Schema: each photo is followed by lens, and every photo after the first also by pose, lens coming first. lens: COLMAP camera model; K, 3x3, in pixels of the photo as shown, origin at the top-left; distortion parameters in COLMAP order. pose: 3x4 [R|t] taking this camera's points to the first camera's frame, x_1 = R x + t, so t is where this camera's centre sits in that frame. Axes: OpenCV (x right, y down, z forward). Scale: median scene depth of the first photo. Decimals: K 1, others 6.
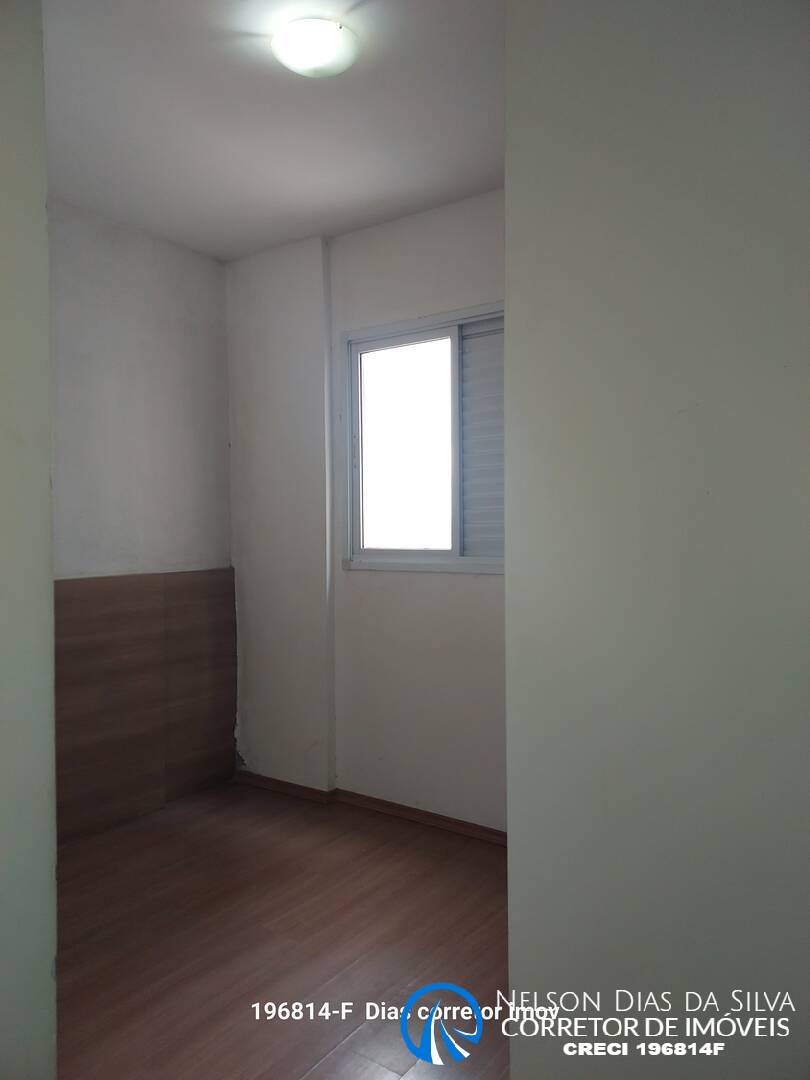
lens RADIAL K [[774.8, 0, 405.0], [0, 774.8, 540.0], [0, 0, 1]] dist [0.097402, -0.072410]
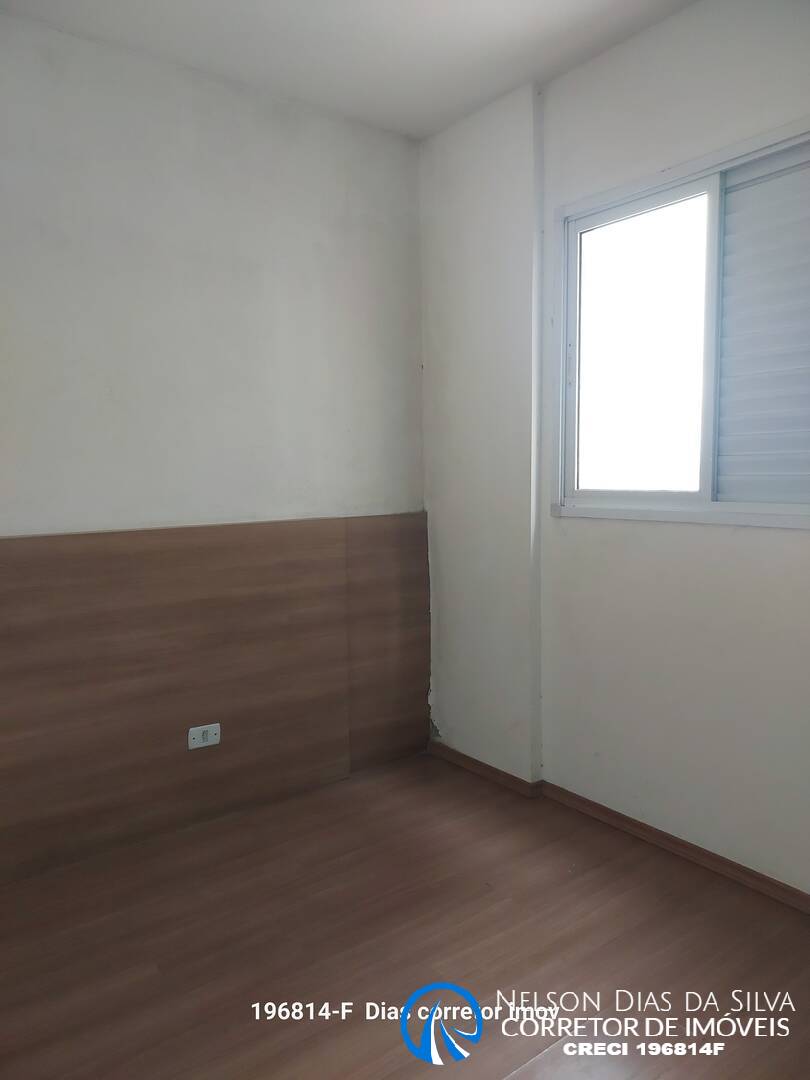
lens RADIAL K [[767.0, 0, 408.6], [0, 767.0, 538.3], [0, 0, 1]] dist [0.101958, -0.143354]
pose [[0.954648, 0.022842, -0.296858, 0.015033], [-0.000025, 0.997059, 0.076640, -0.000101], [0.297735, -0.073157, 0.951841, 0.199503]]
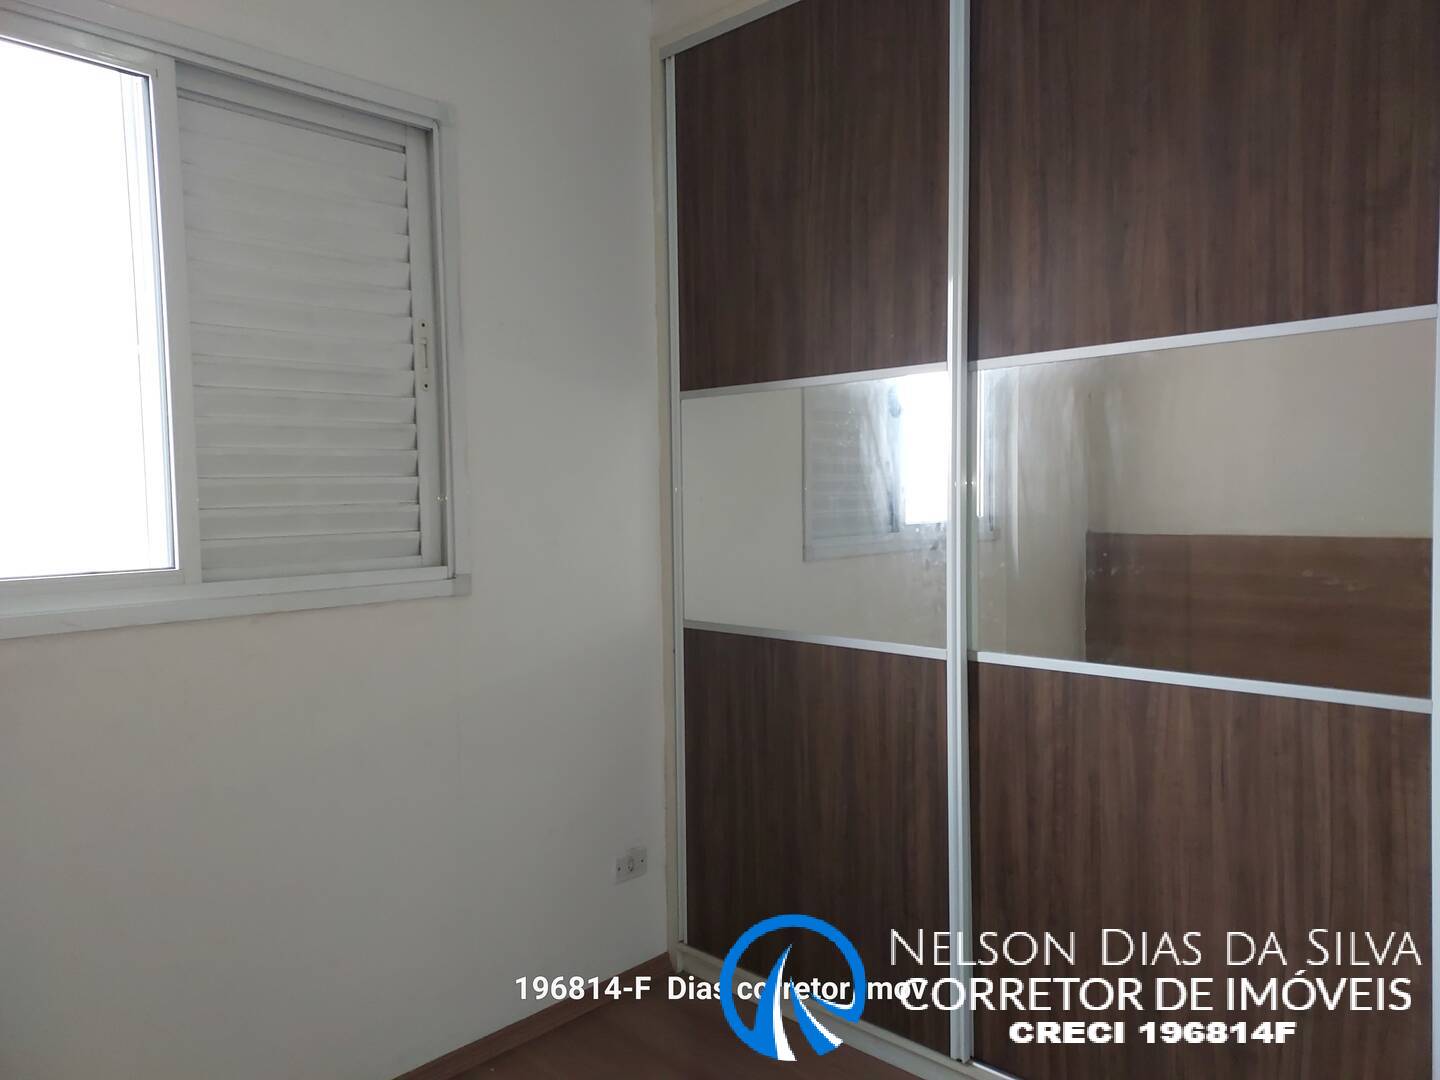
lens RADIAL K [[1033.0, 0, 721.5], [0, 1033.0, 540.7], [0, 0, 1]] dist [0.097402, -0.072410]
pose [[0.132211, -0.039876, 0.990419, -0.448673], [0.035944, 0.998726, 0.035412, -0.013029], [-0.990570, 0.030918, 0.133476, 0.563549]]
